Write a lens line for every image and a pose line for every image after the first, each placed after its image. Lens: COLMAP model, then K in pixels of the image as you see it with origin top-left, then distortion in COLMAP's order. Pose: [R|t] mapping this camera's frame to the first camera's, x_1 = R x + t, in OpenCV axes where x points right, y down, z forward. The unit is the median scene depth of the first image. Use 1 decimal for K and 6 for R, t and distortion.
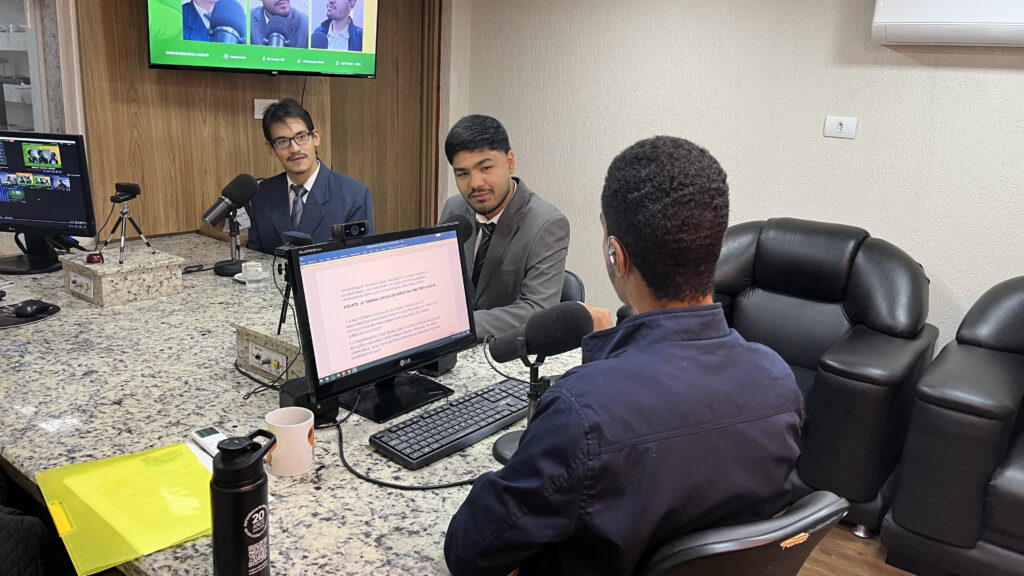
lens RADIAL K [[776.4, 0, 528.7], [0, 776.4, 271.5], [0, 0, 1]] dist [0.048737, -0.061719]
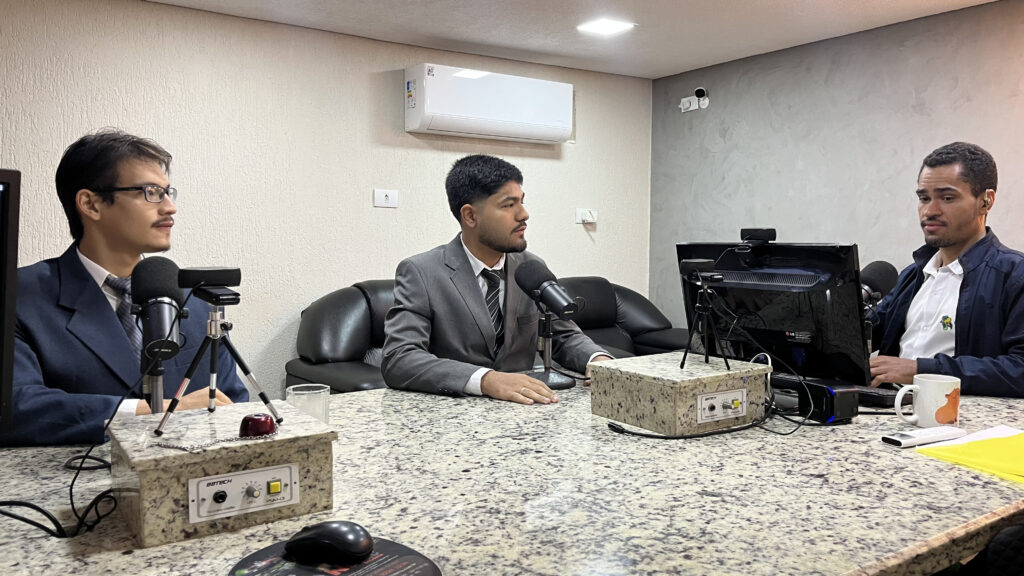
lens RADIAL K [[776.4, 0, 507.1], [0, 776.4, 279.7], [0, 0, 1]] dist [0.048737, -0.061719]
pose [[0.311646, -0.097512, 0.945182, -0.715114], [0.235566, 0.971596, 0.022567, -0.056938], [-0.920536, 0.215620, 0.325764, 0.538184]]
